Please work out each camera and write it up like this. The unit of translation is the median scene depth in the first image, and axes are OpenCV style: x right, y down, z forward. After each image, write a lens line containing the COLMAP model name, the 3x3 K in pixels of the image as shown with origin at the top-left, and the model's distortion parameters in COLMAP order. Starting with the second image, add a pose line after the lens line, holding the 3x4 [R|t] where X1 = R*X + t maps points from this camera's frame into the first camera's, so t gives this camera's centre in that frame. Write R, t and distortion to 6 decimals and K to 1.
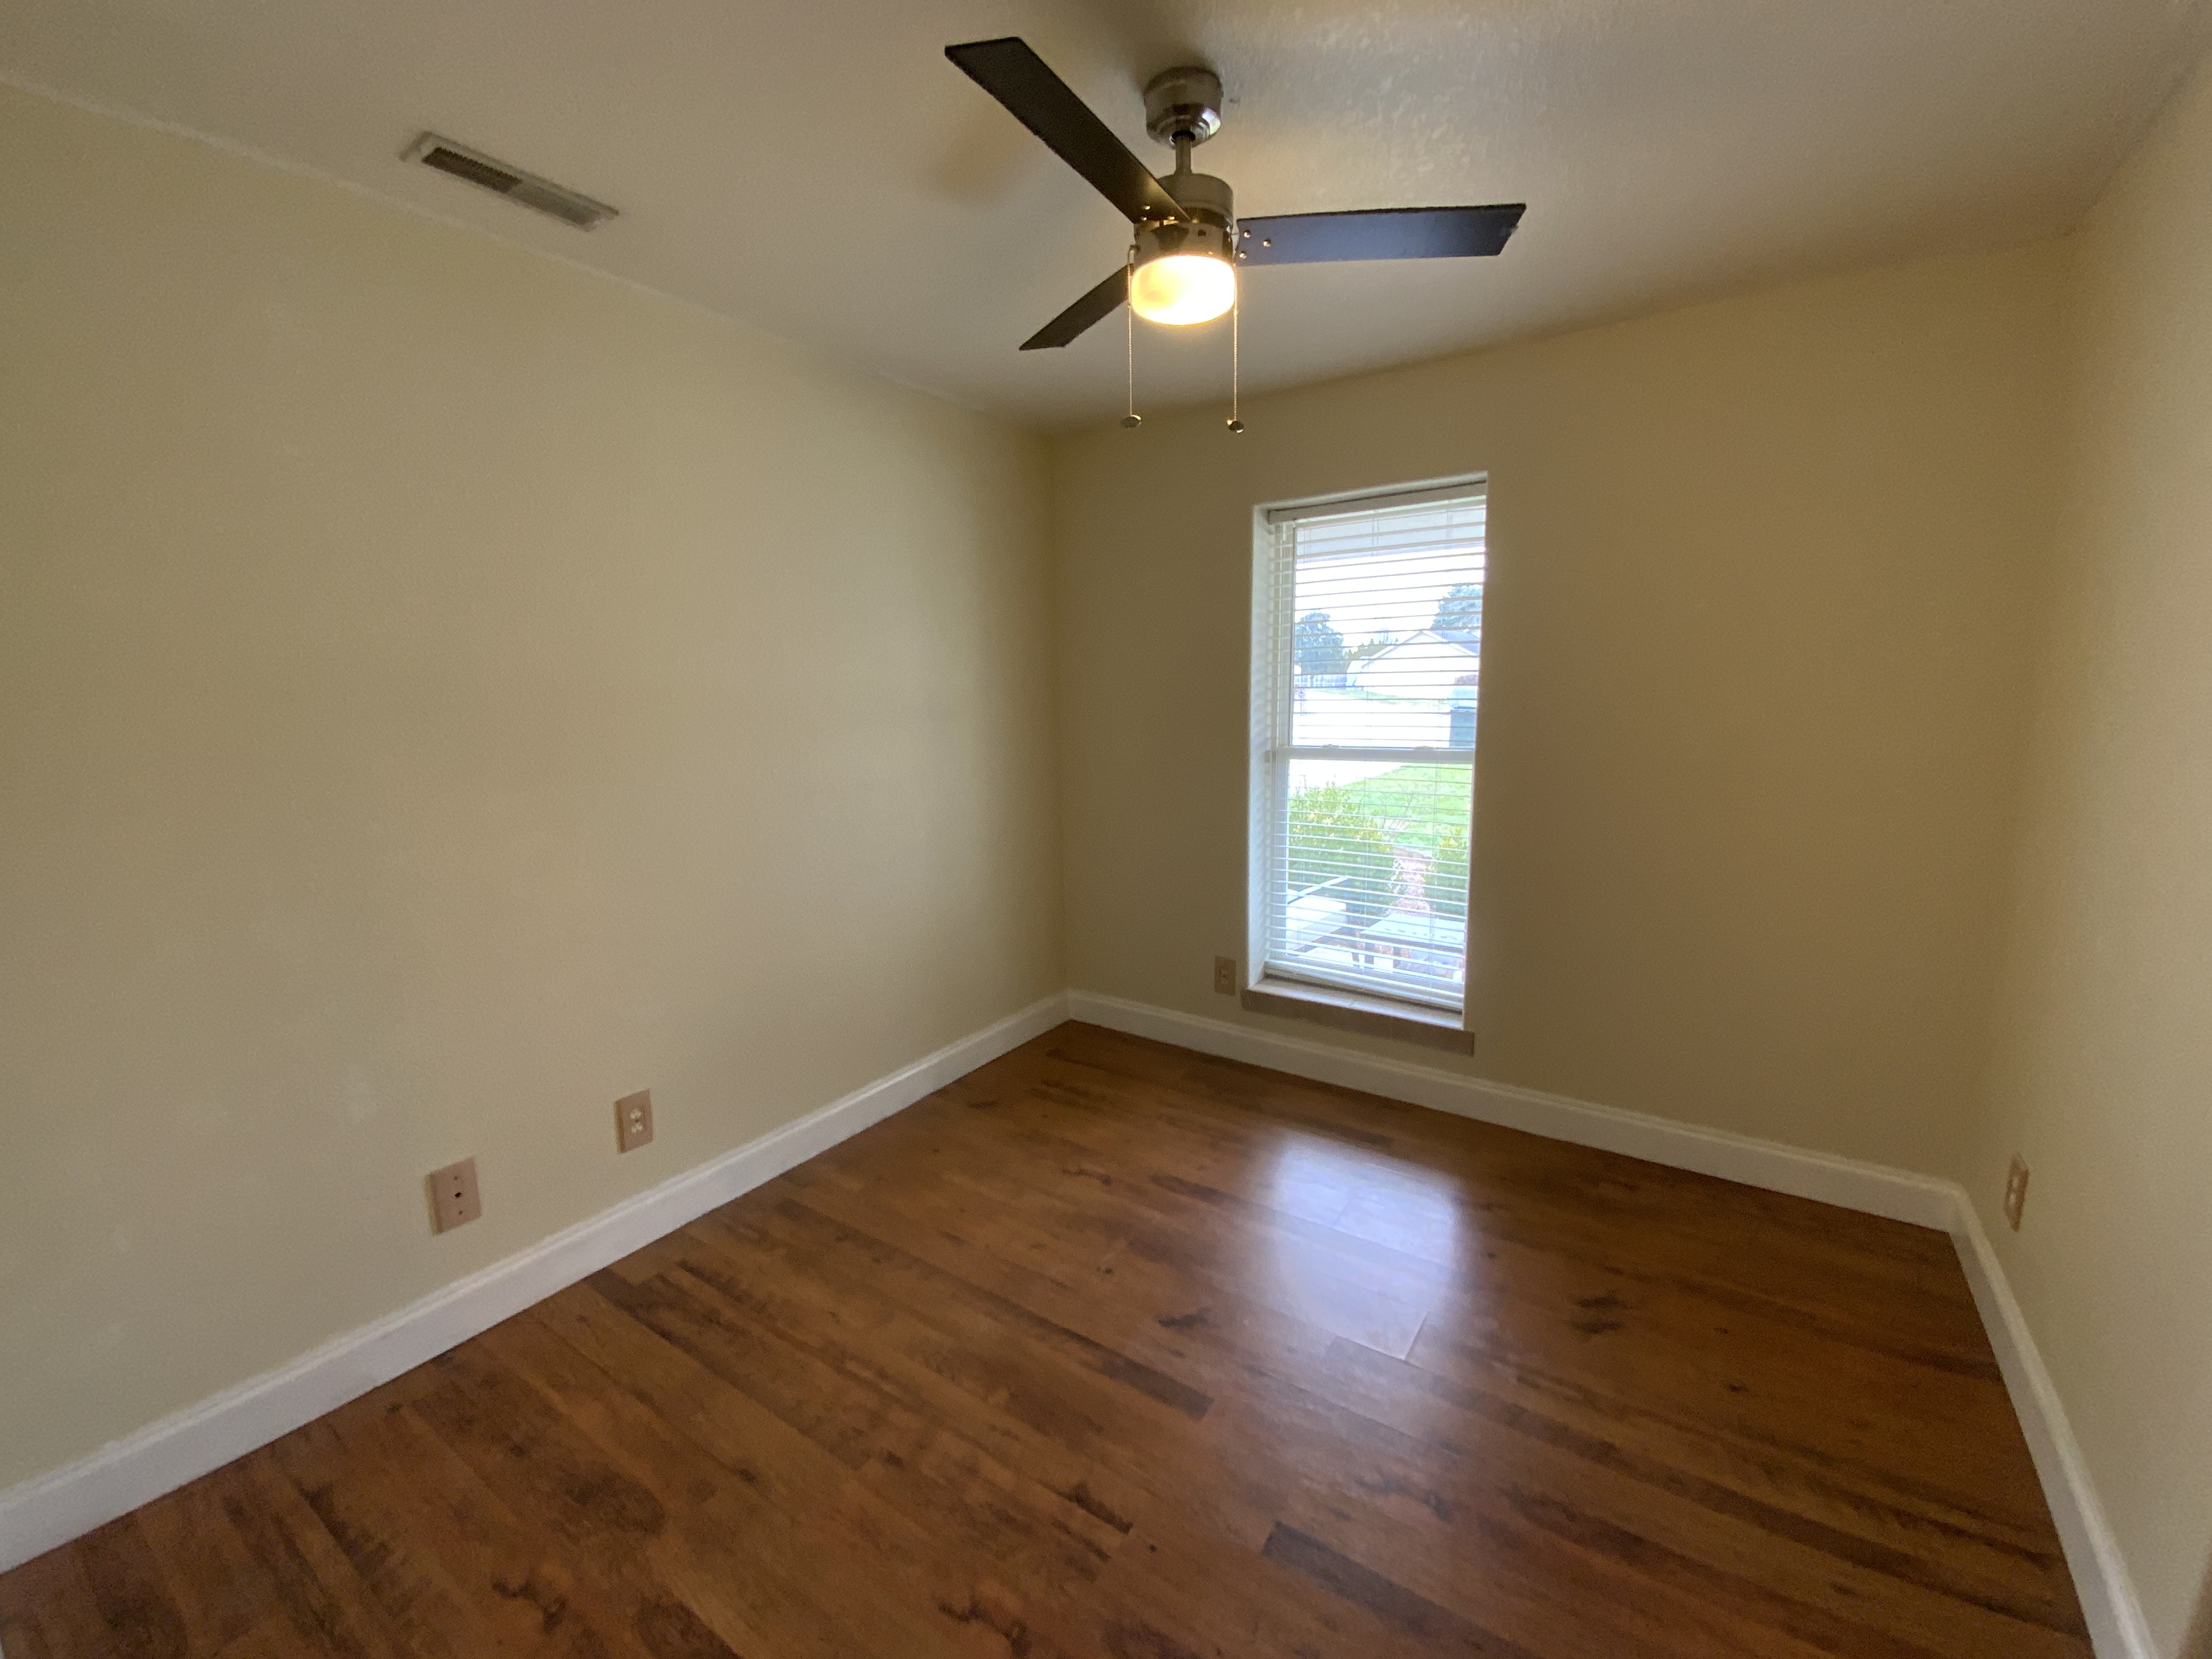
lens RADIAL K [[894.8, 0, 1102.4], [0, 894.8, 832.6], [0, 0, 1]] dist [0.002126, -0.000878]
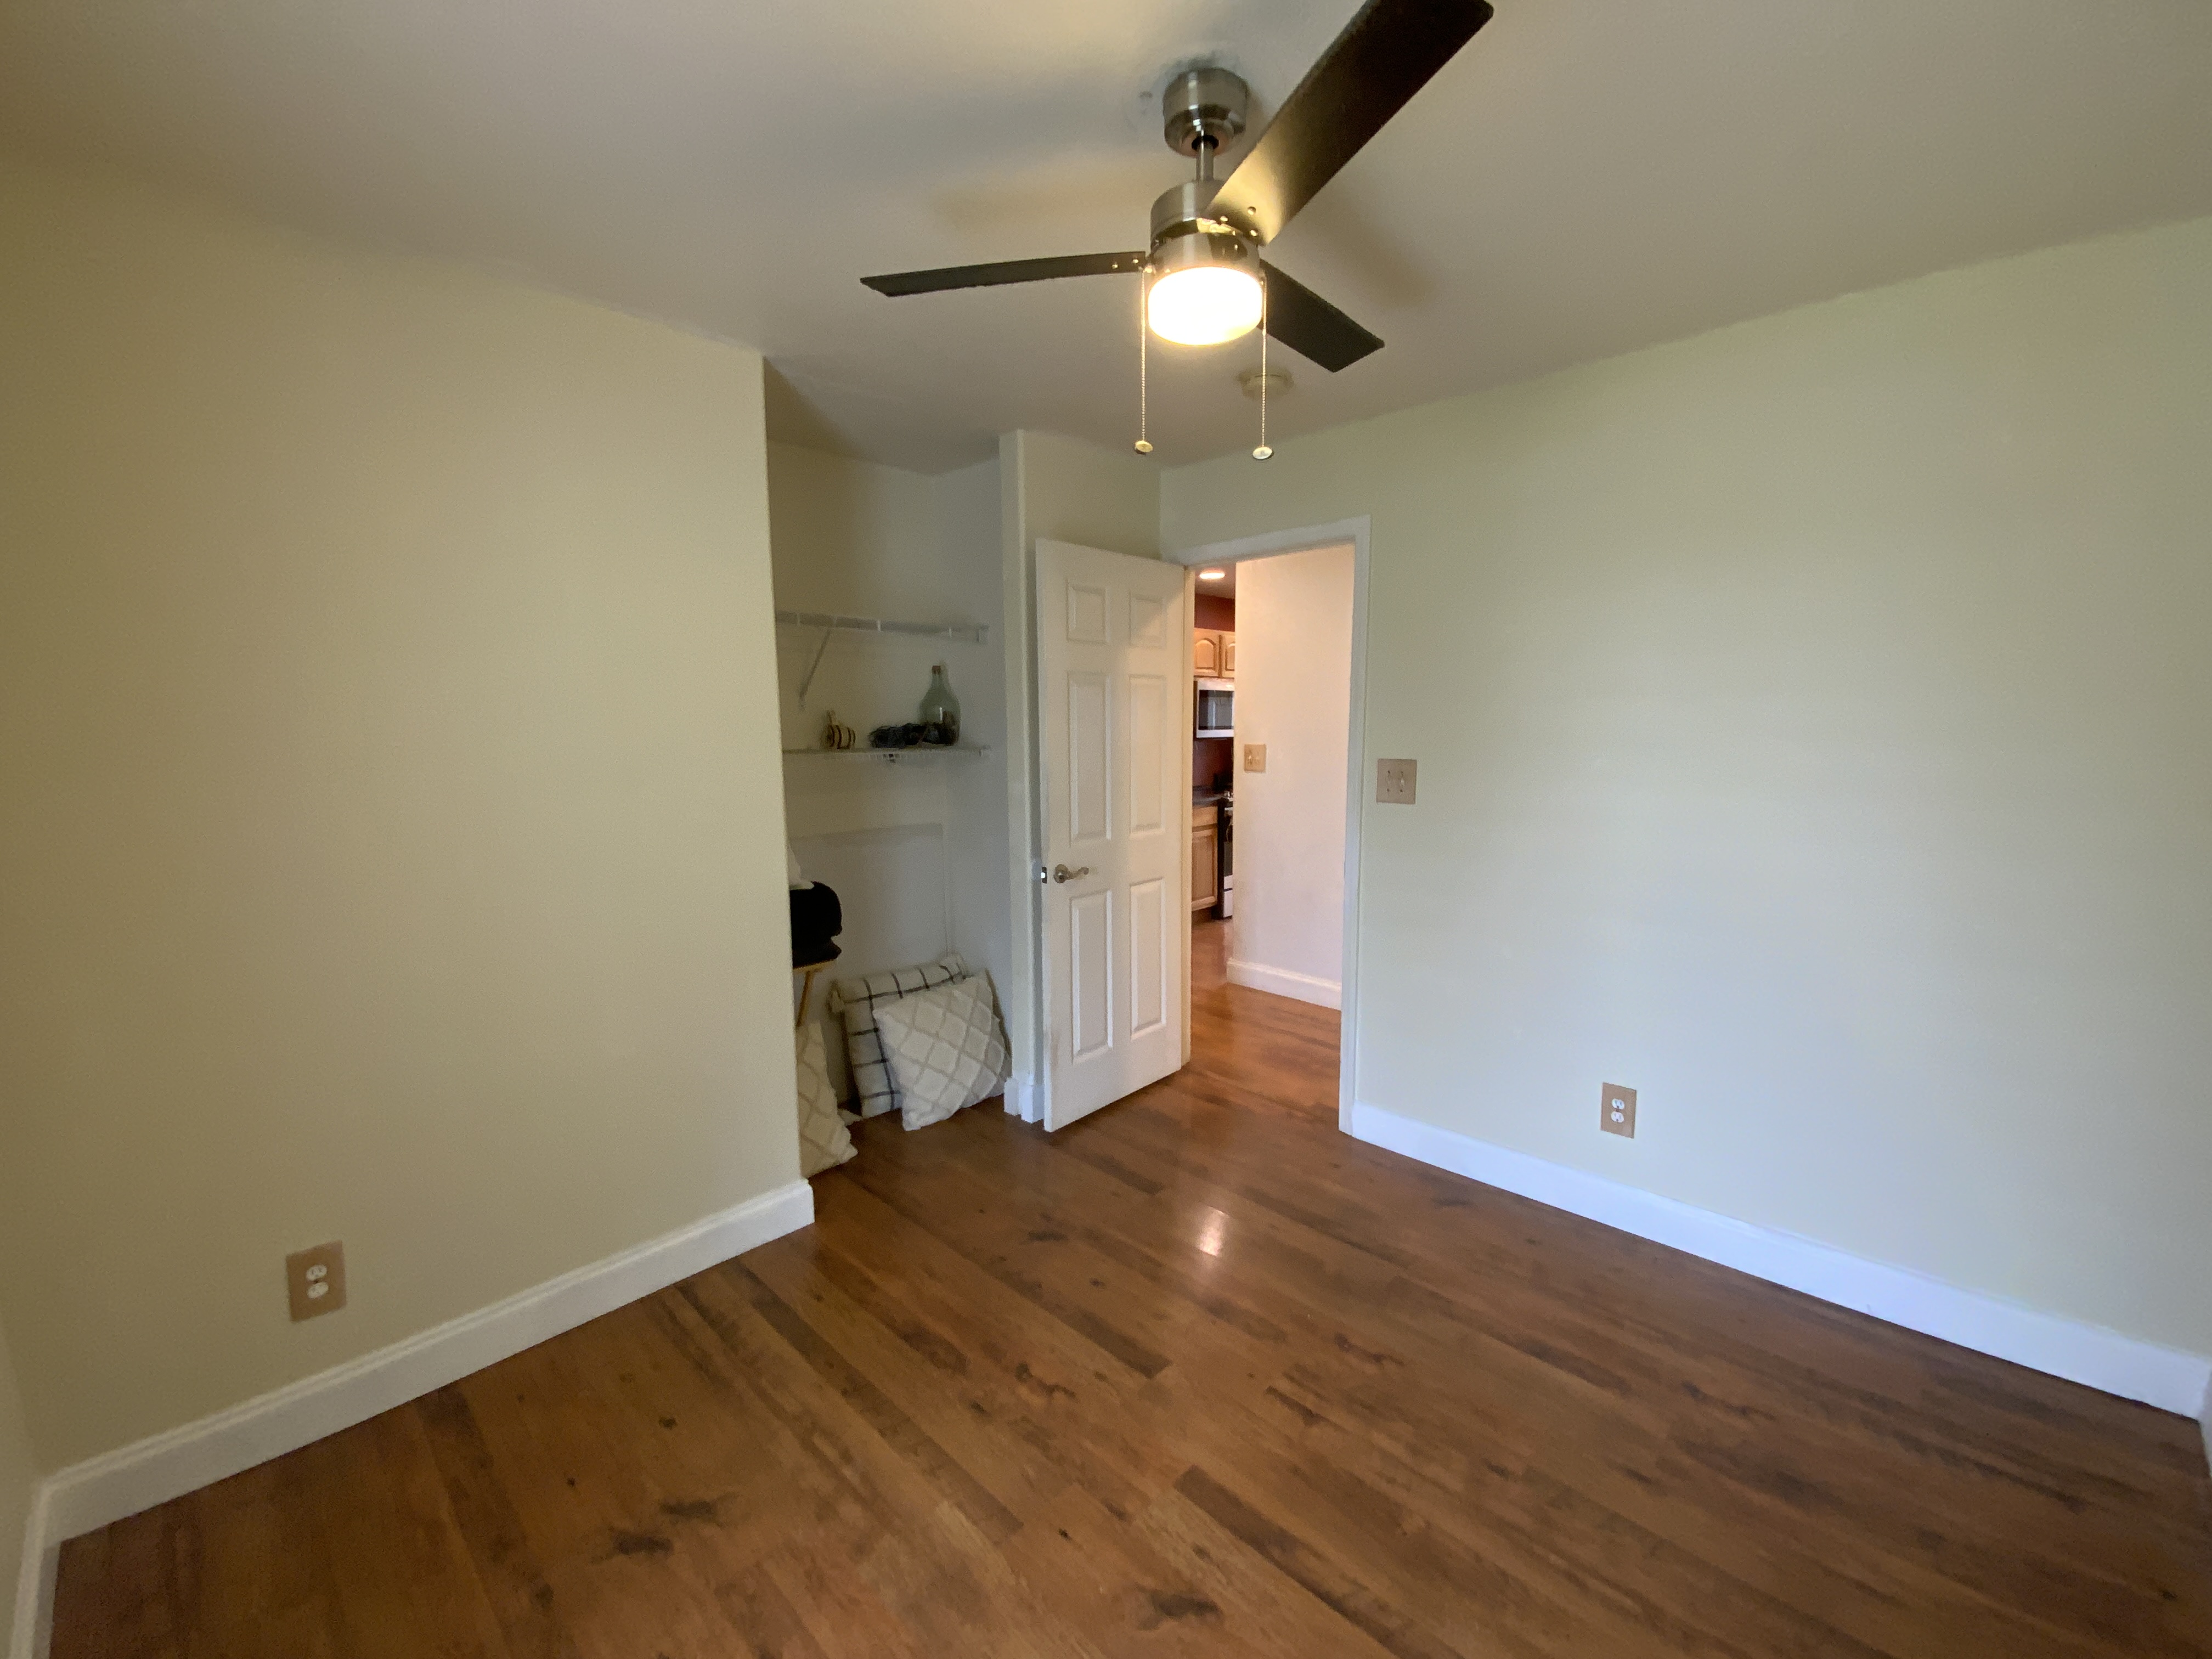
lens RADIAL K [[894.8, 0, 1105.8], [0, 894.8, 825.3], [0, 0, 1]] dist [0.002126, -0.000878]
pose [[-0.984641, 0.004173, 0.174542, 0.028153], [0.051755, 0.961756, 0.268972, -0.312254], [-0.166745, 0.273875, -0.947201, 1.811001]]
